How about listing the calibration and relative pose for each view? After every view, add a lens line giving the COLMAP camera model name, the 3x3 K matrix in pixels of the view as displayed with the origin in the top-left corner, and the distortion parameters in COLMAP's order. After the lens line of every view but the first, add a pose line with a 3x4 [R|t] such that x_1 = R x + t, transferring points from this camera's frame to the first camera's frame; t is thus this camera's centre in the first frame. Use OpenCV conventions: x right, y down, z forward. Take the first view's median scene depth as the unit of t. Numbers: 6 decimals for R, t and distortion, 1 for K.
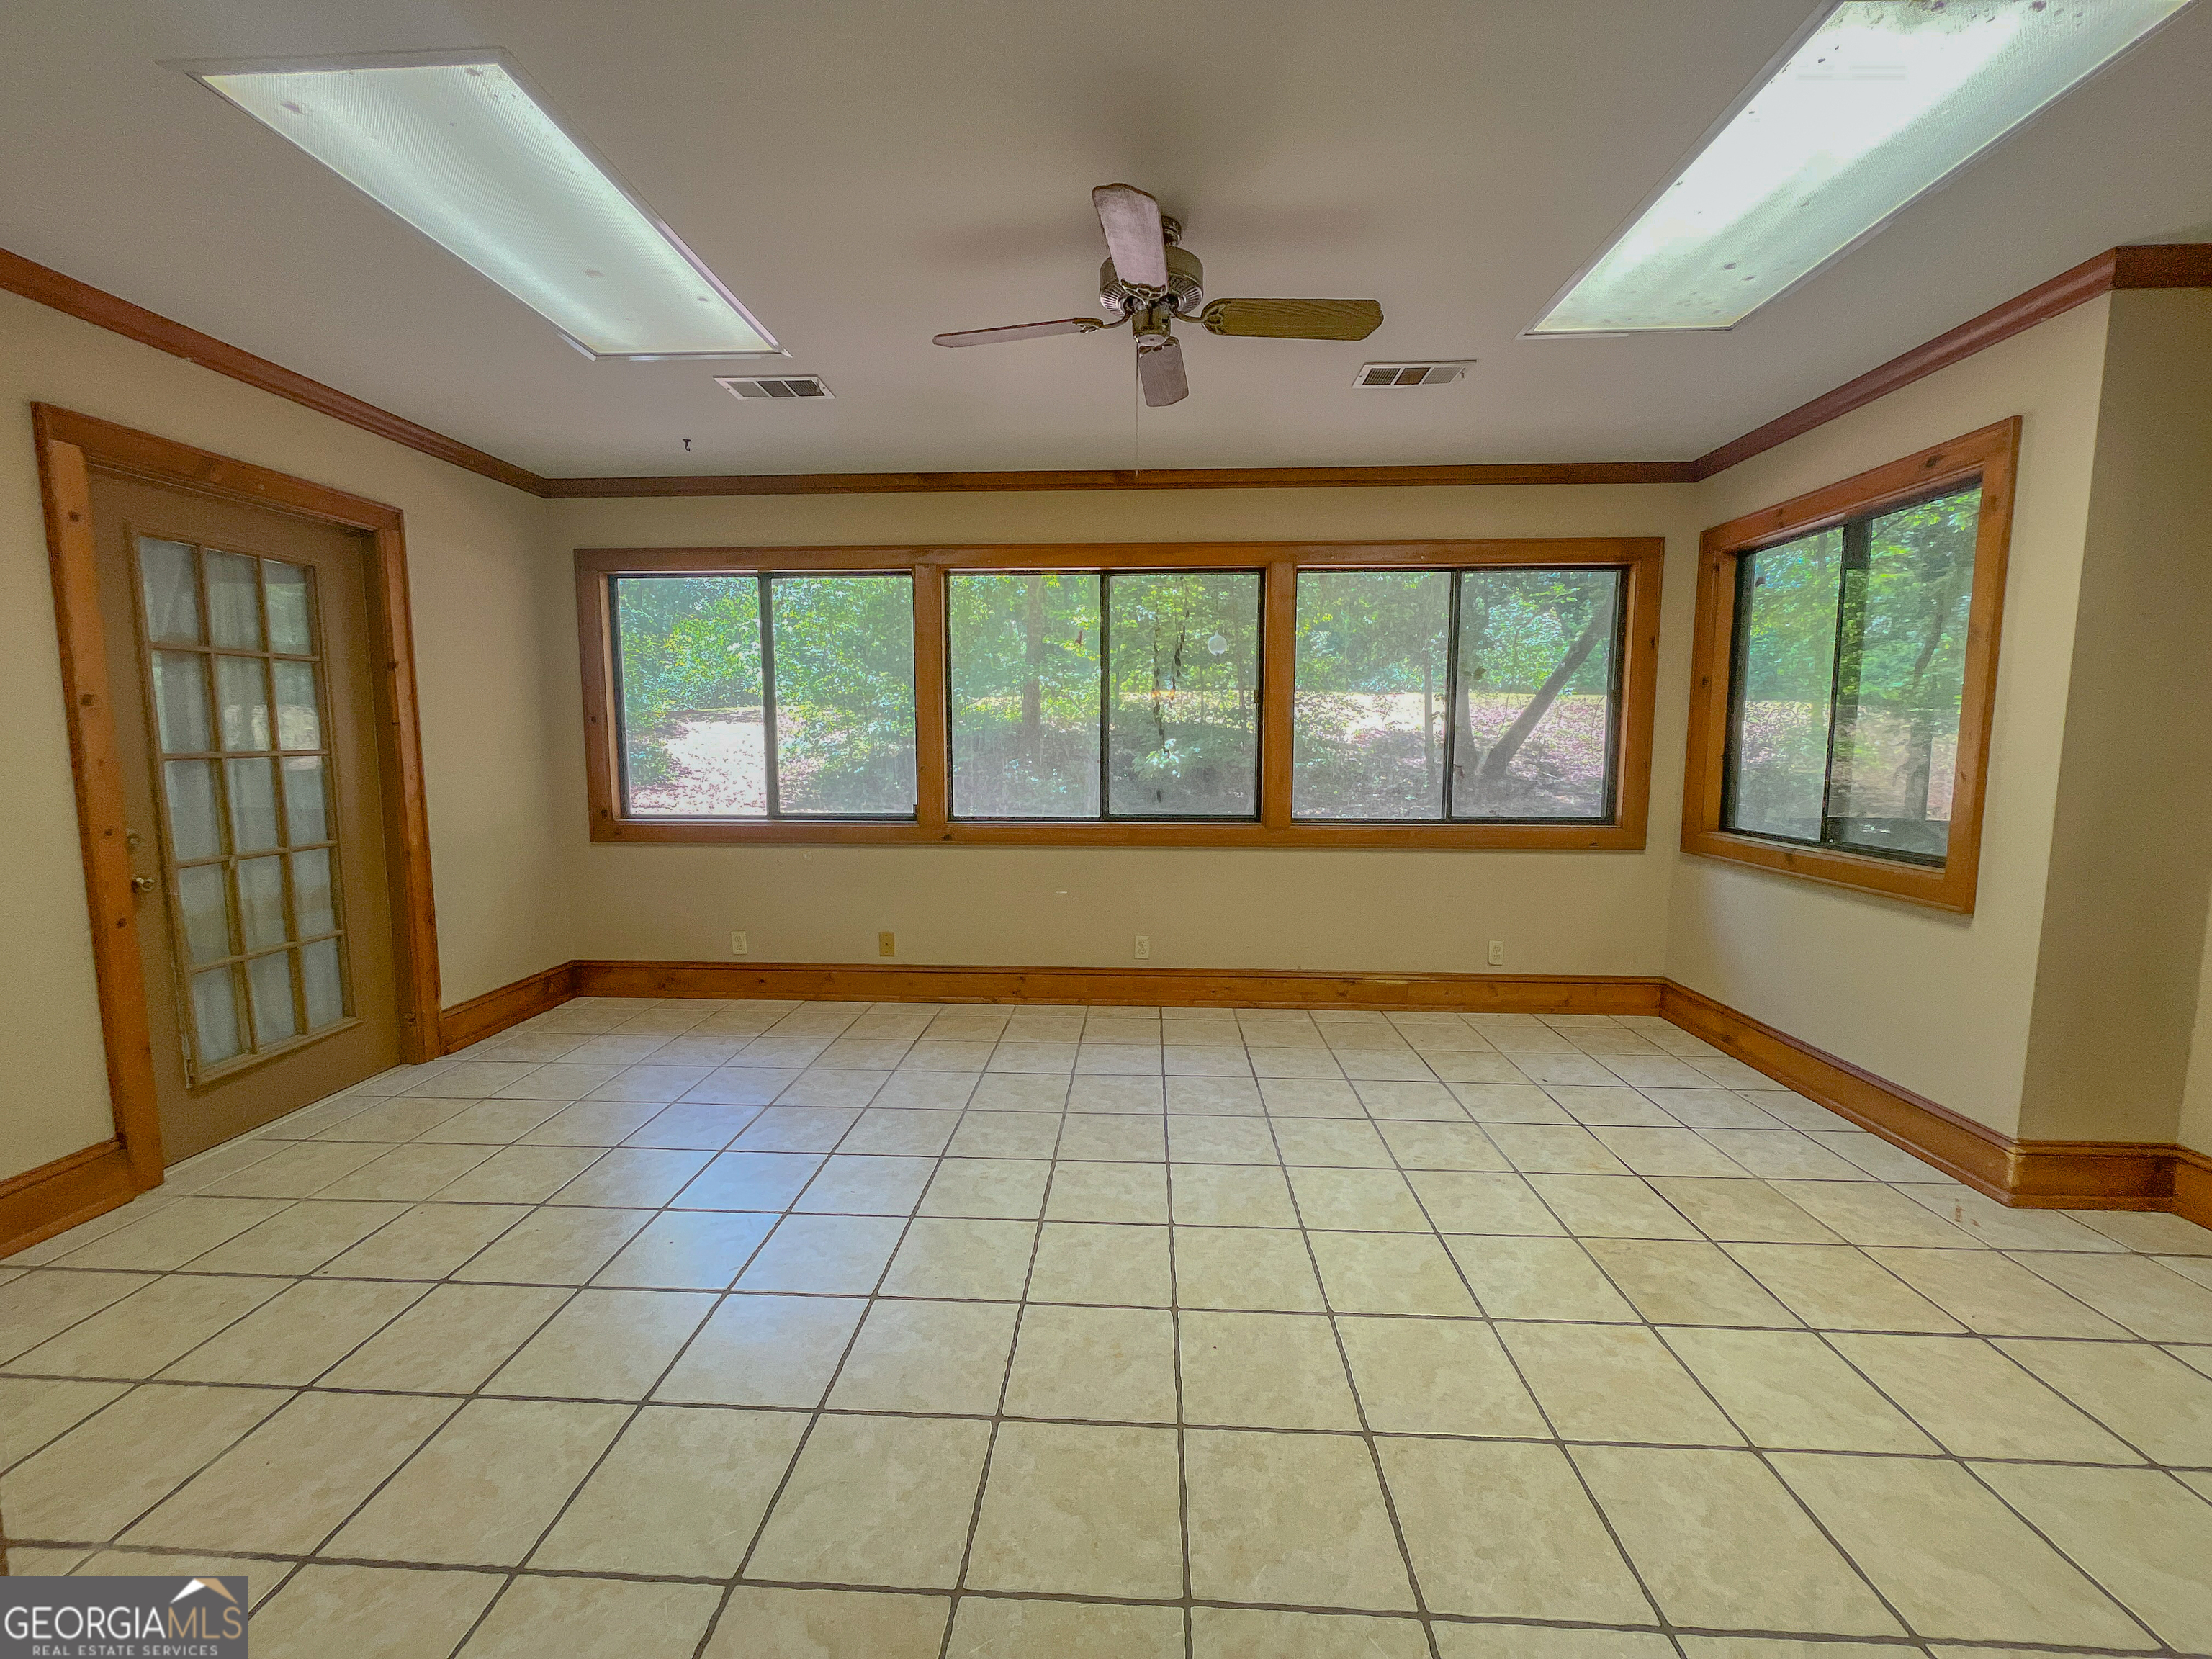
lens RADIAL K [[887.1, 0, 1100.7], [0, 887.1, 829.3], [0, 0, 1]] dist [-0.001123, 0.000583]
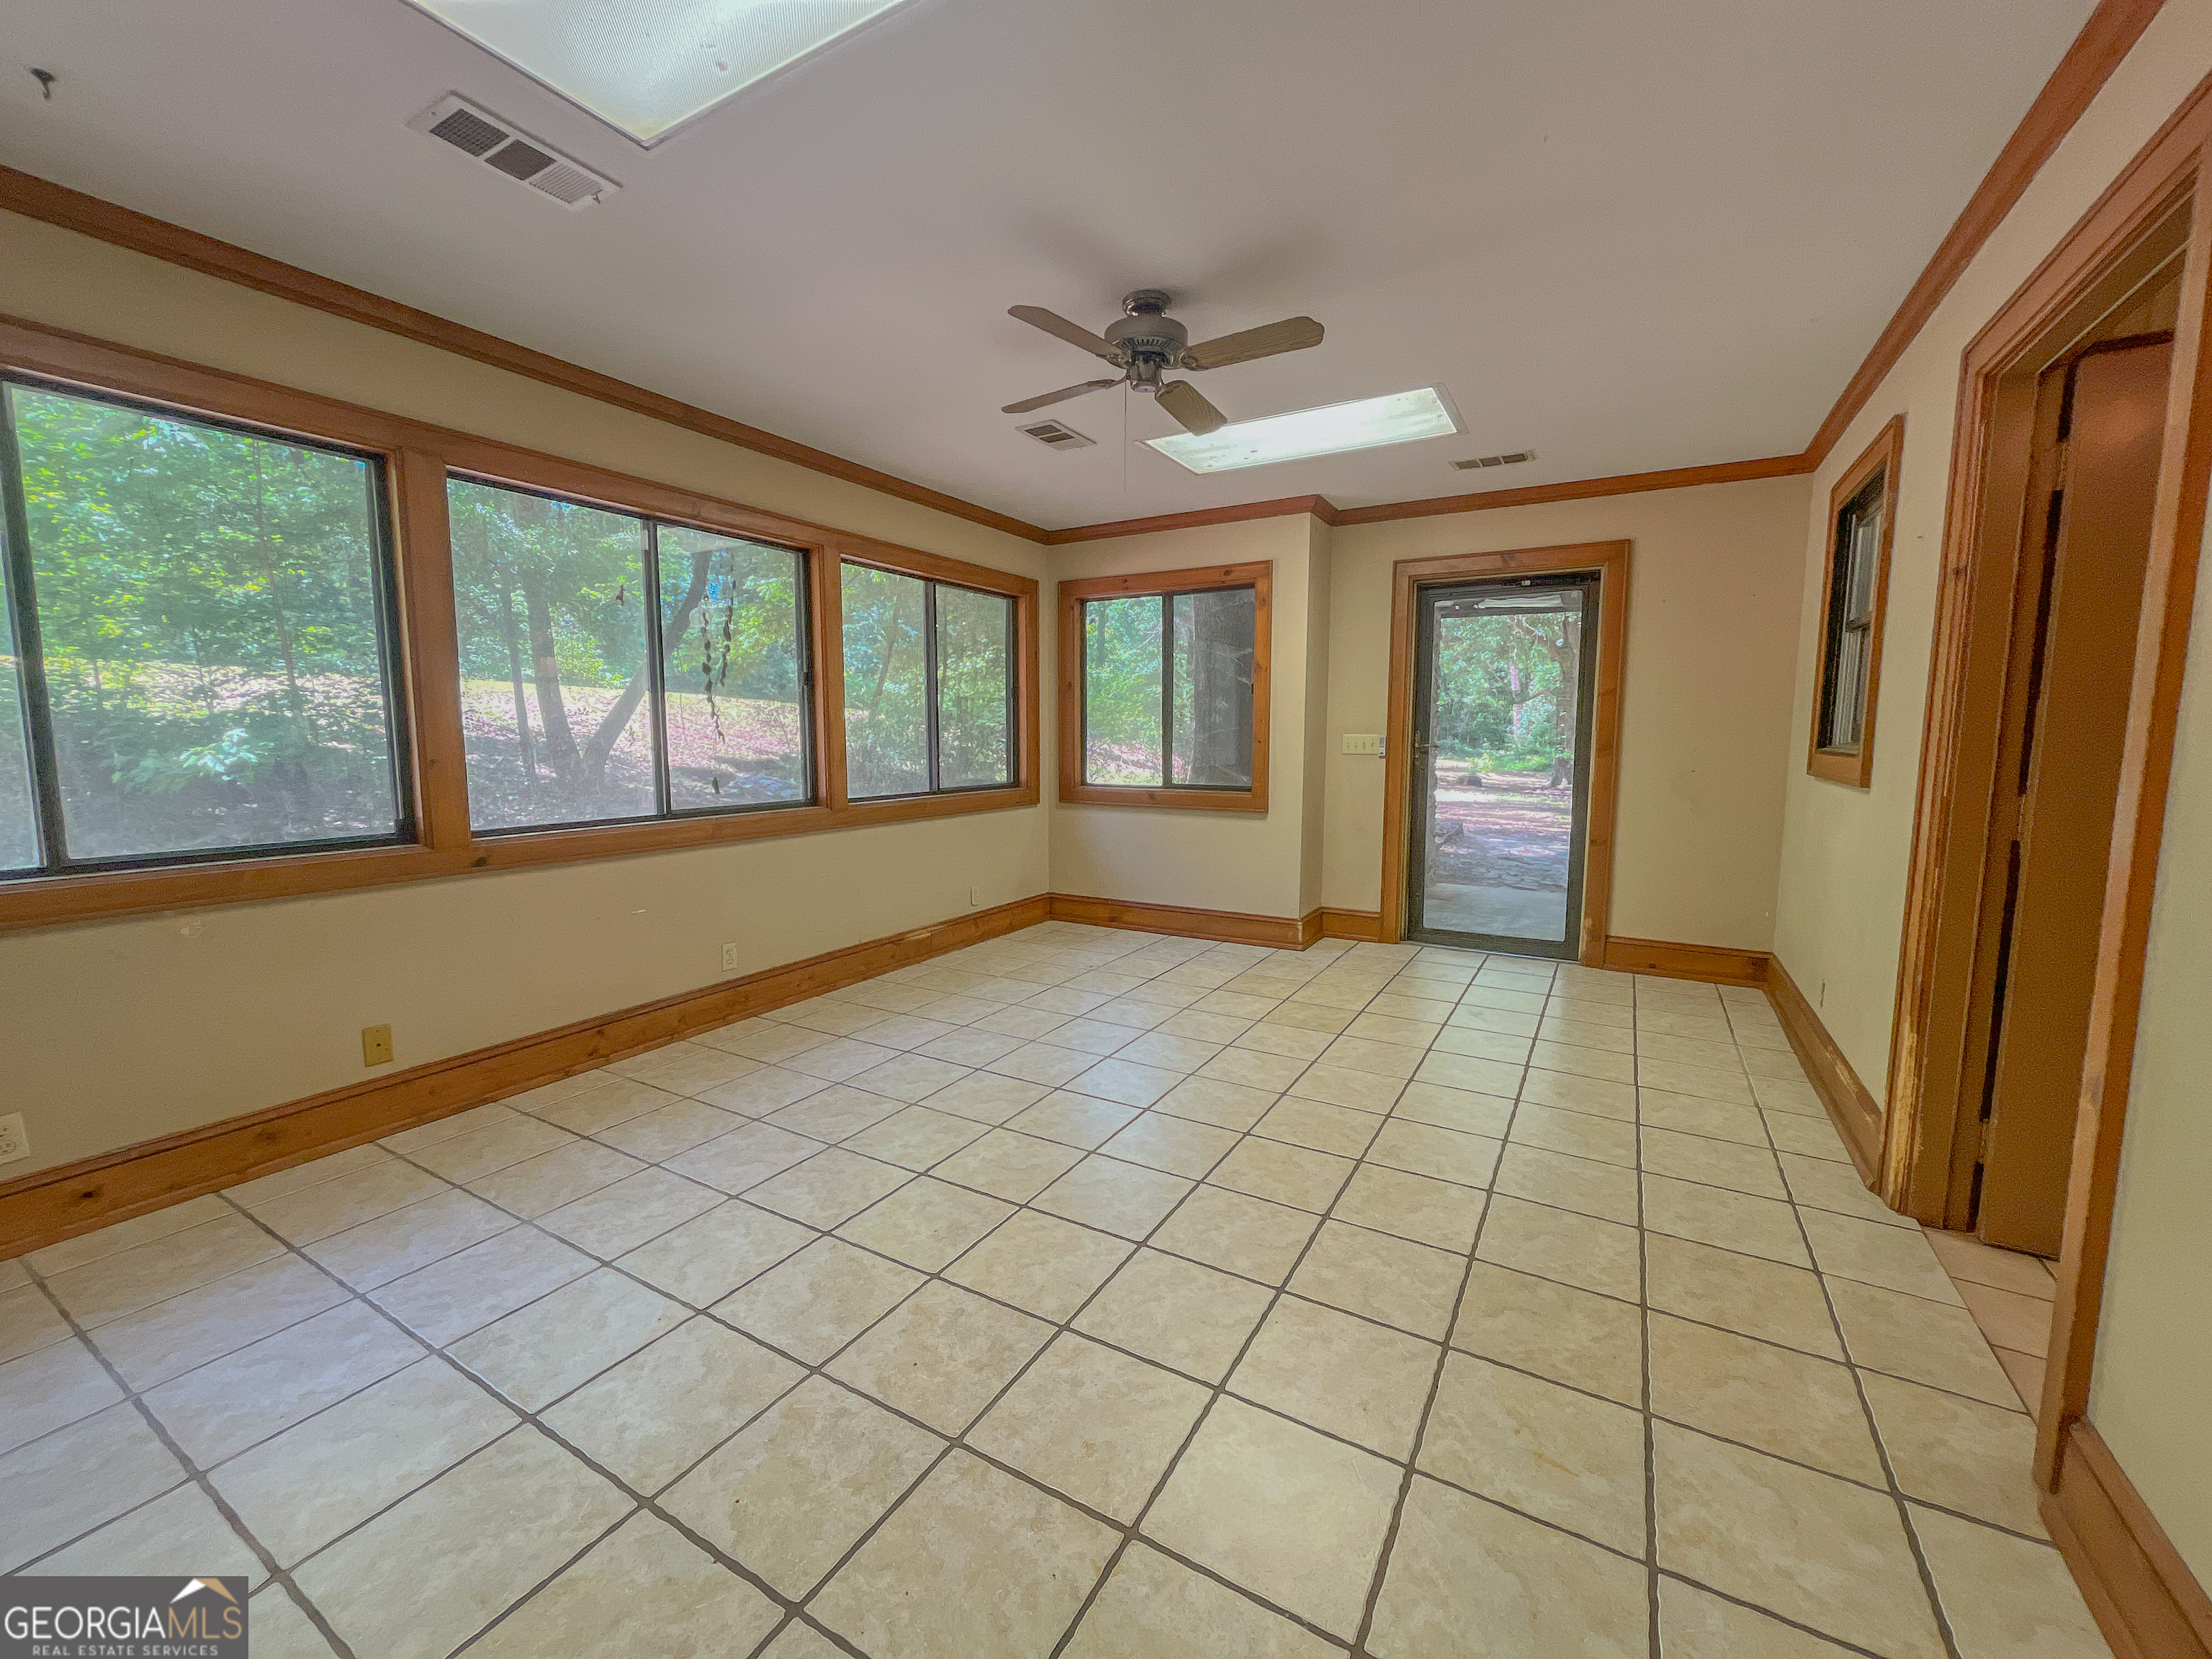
lens RADIAL K [[887.1, 0, 1100.0], [0, 887.1, 825.9], [0, 0, 1]] dist [-0.001123, 0.000583]
pose [[0.460101, -0.094023, 0.882874, -0.683477], [0.094428, 0.993919, 0.056639, -0.014024], [-0.882831, 0.057309, 0.466182, 0.315115]]
